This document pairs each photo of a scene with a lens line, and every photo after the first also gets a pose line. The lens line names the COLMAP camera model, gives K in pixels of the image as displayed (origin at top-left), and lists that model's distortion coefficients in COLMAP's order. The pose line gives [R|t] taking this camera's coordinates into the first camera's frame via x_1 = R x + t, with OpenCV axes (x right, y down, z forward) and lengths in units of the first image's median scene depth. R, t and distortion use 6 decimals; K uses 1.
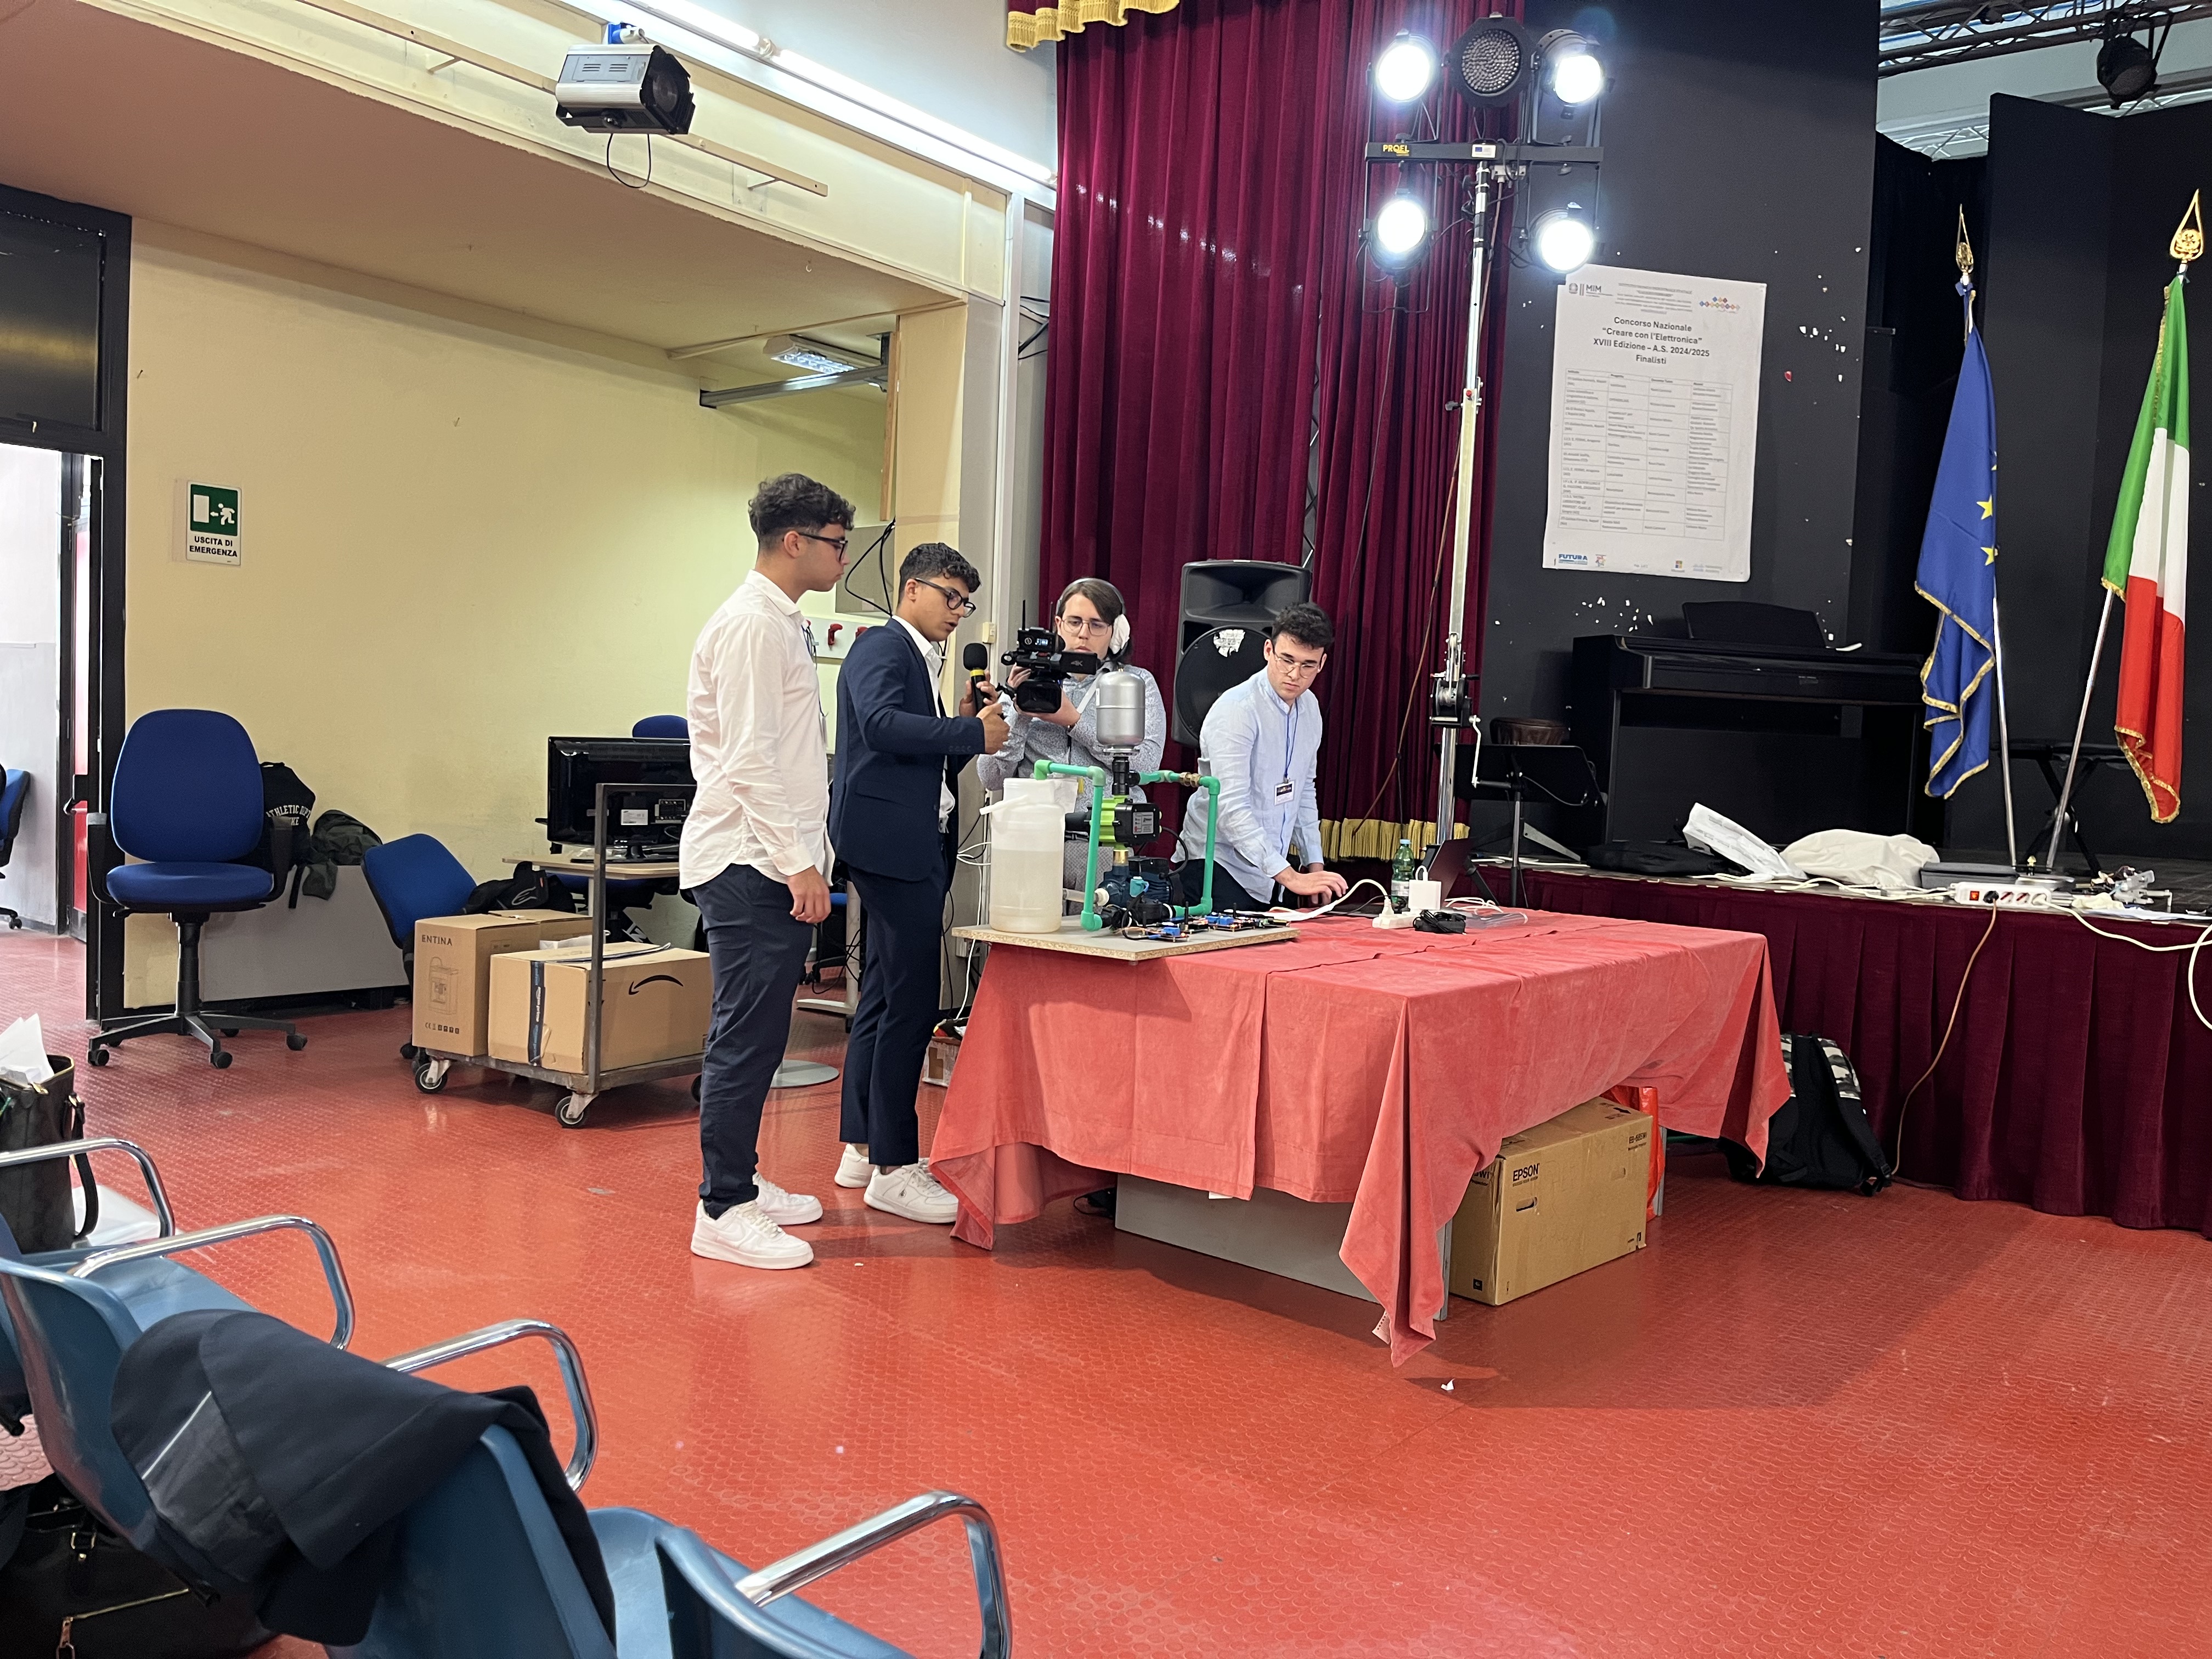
lens RADIAL K [[1661.0, 0, 1114.9], [0, 1661.0, 839.6], [0, 0, 1]] dist [0.065126, -0.089820]
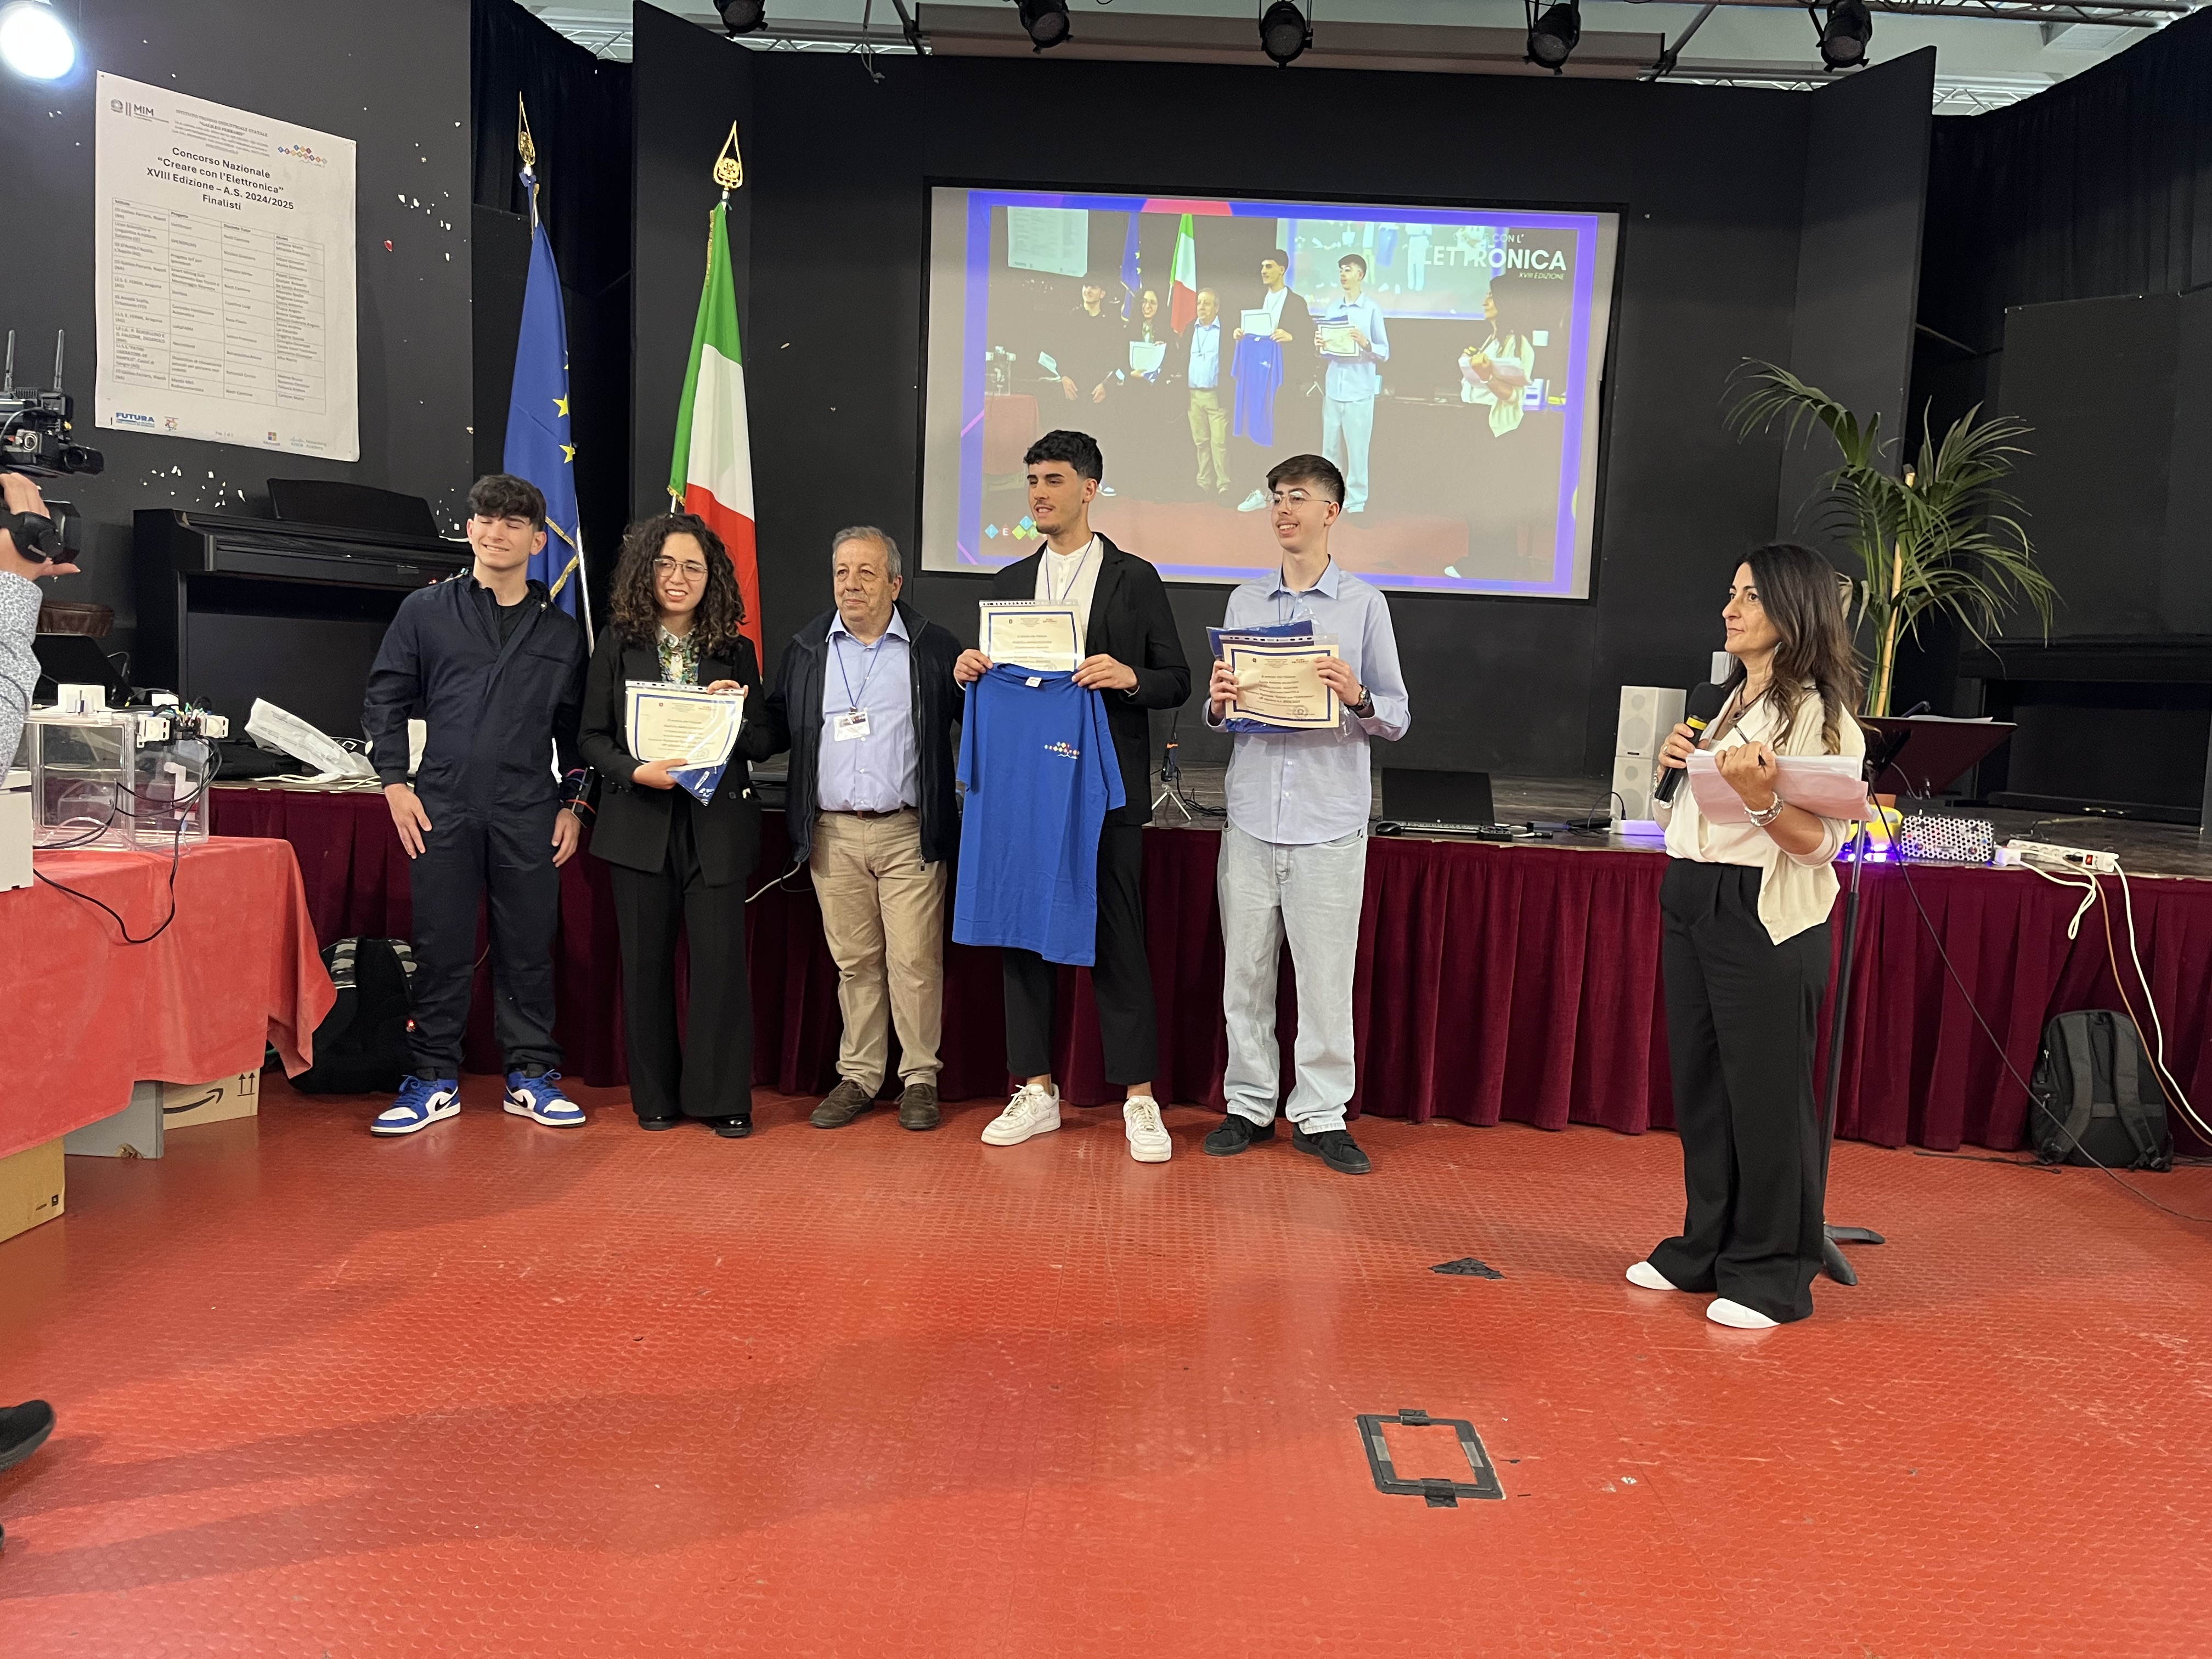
lens RADIAL K [[1661.0, 0, 1129.7], [0, 1661.0, 841.0], [0, 0, 1]] dist [0.065126, -0.089820]
pose [[0.792353, -0.060860, 0.607020, 0.158826], [0.021910, 0.997208, 0.071381, 0.000863], [-0.609670, -0.043260, 0.791474, -0.025429]]
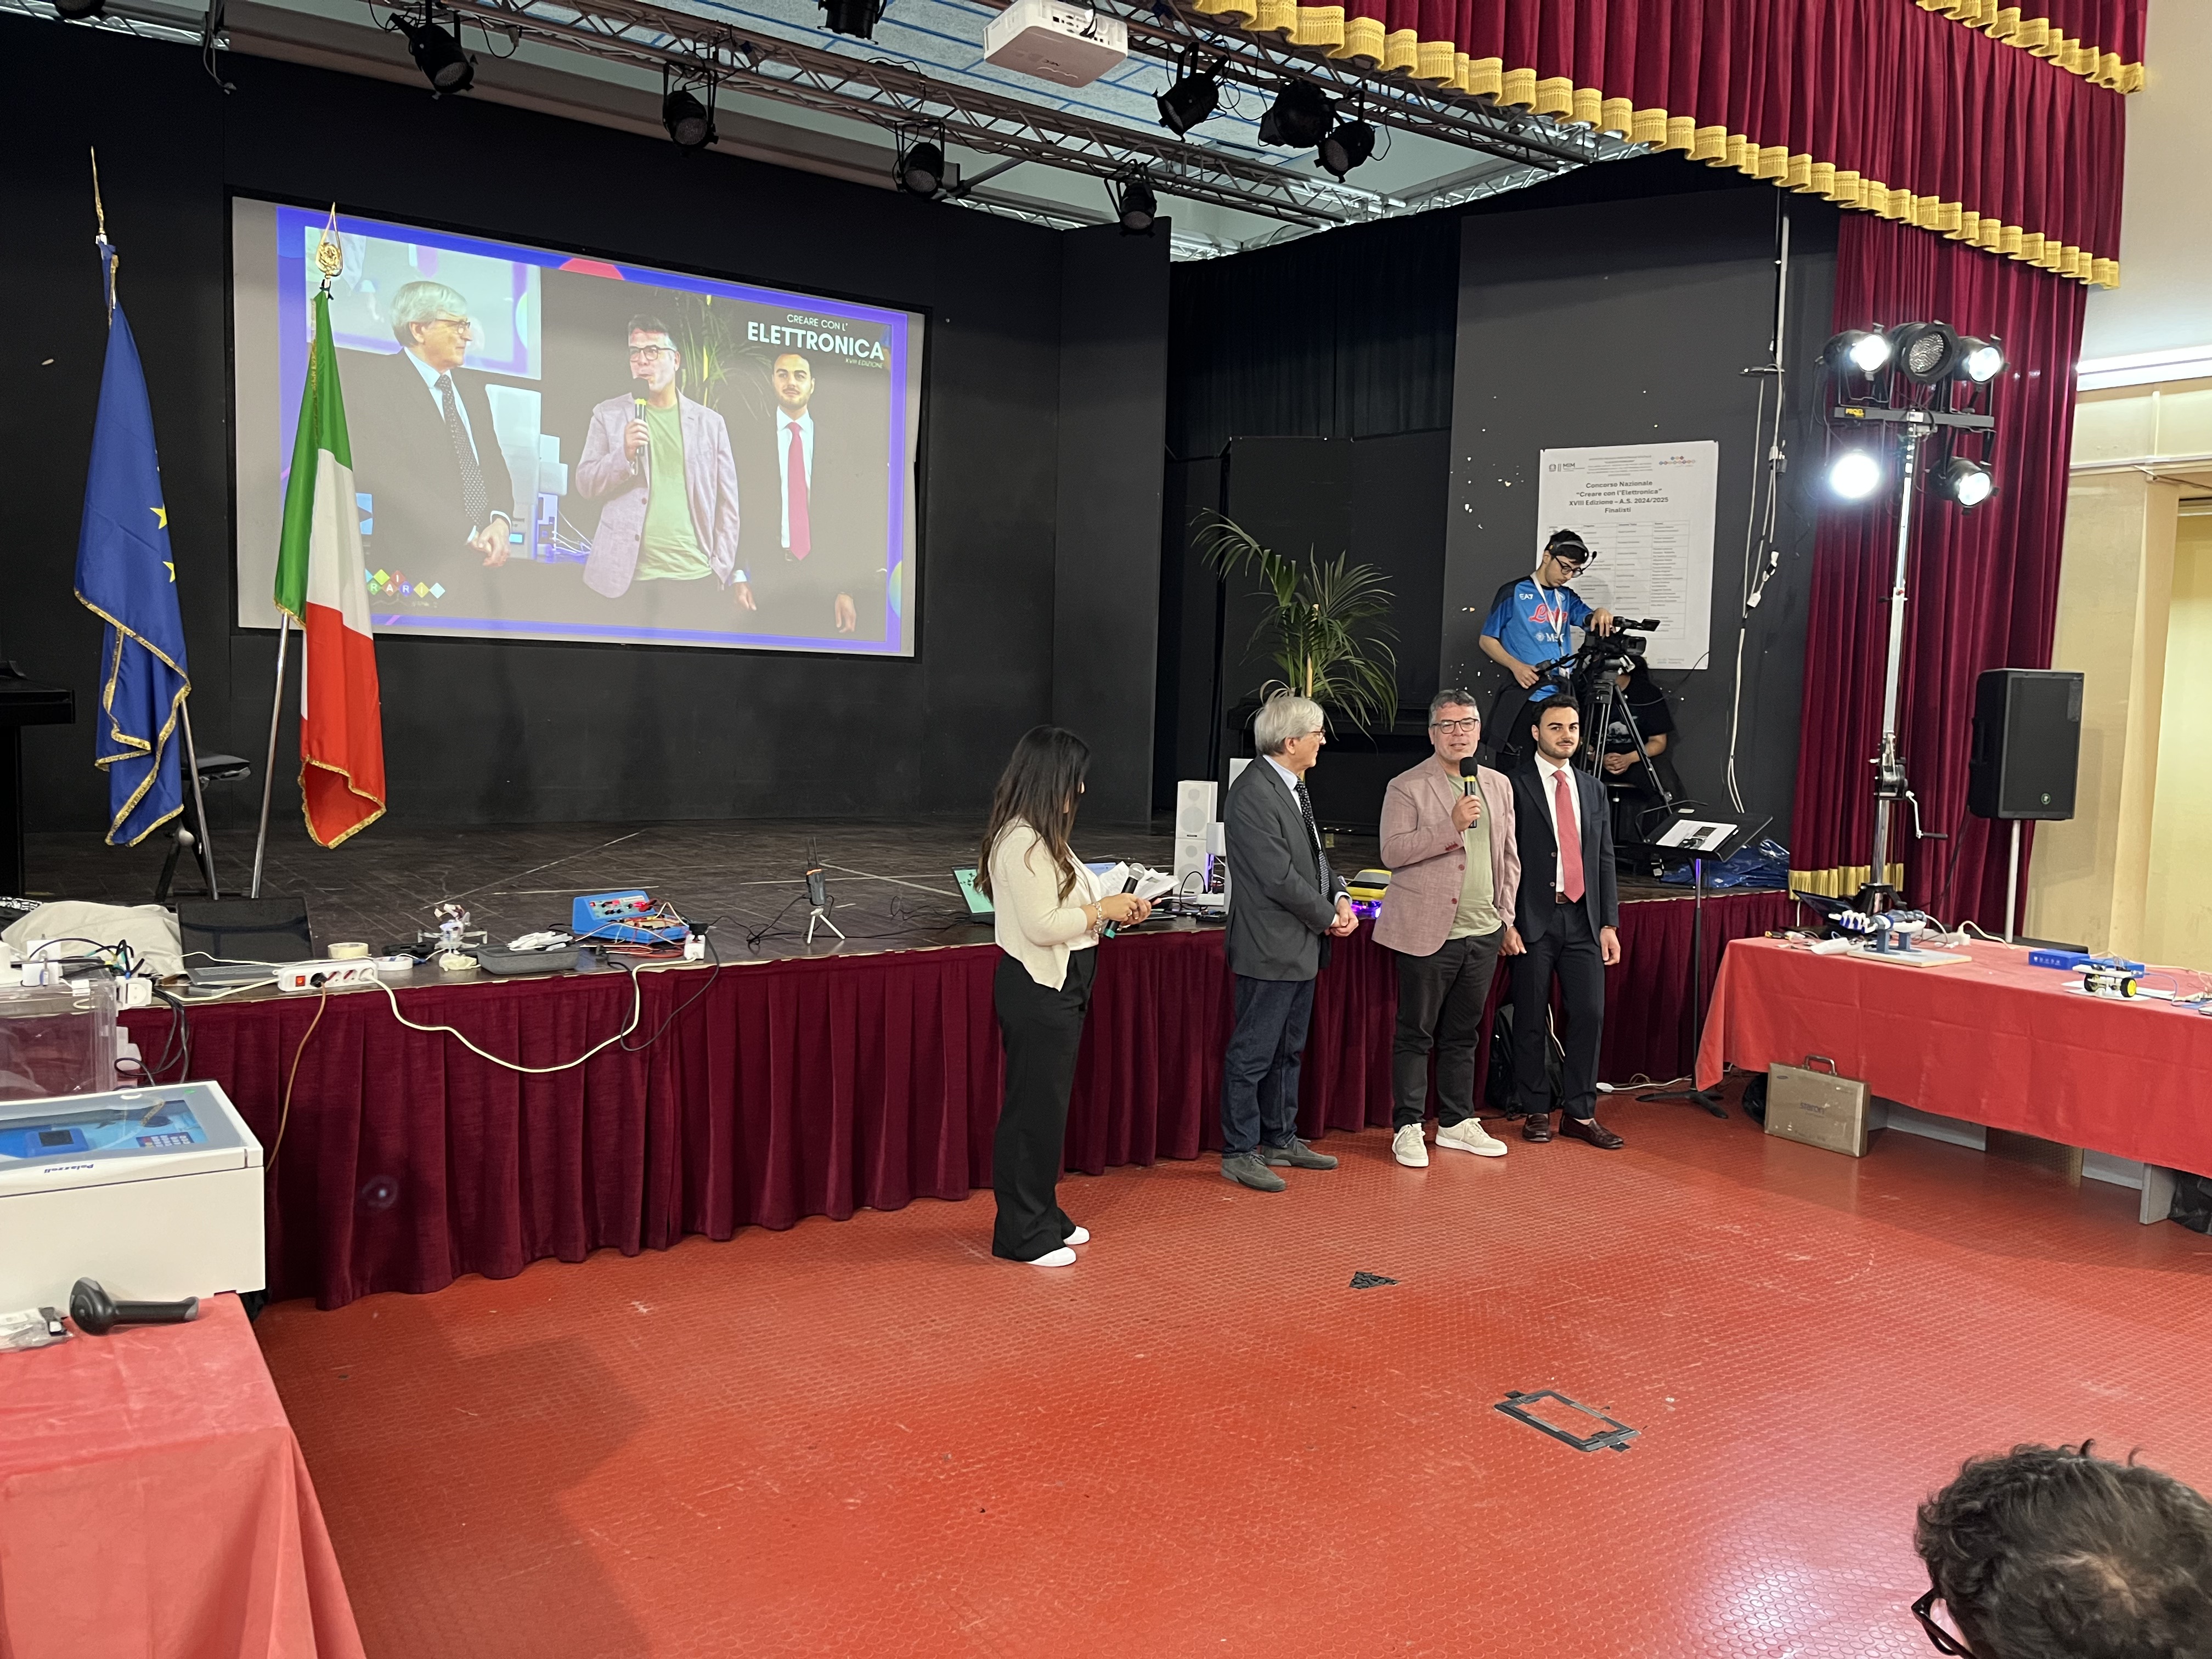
lens RADIAL K [[1661.0, 0, 1098.7], [0, 1661.0, 837.4], [0, 0, 1]] dist [0.065126, -0.089820]
pose [[0.301008, -0.115666, 0.946581, -0.178825], [0.036539, 0.993287, 0.109754, -0.108825], [-0.952921, 0.001550, 0.303213, 0.271626]]
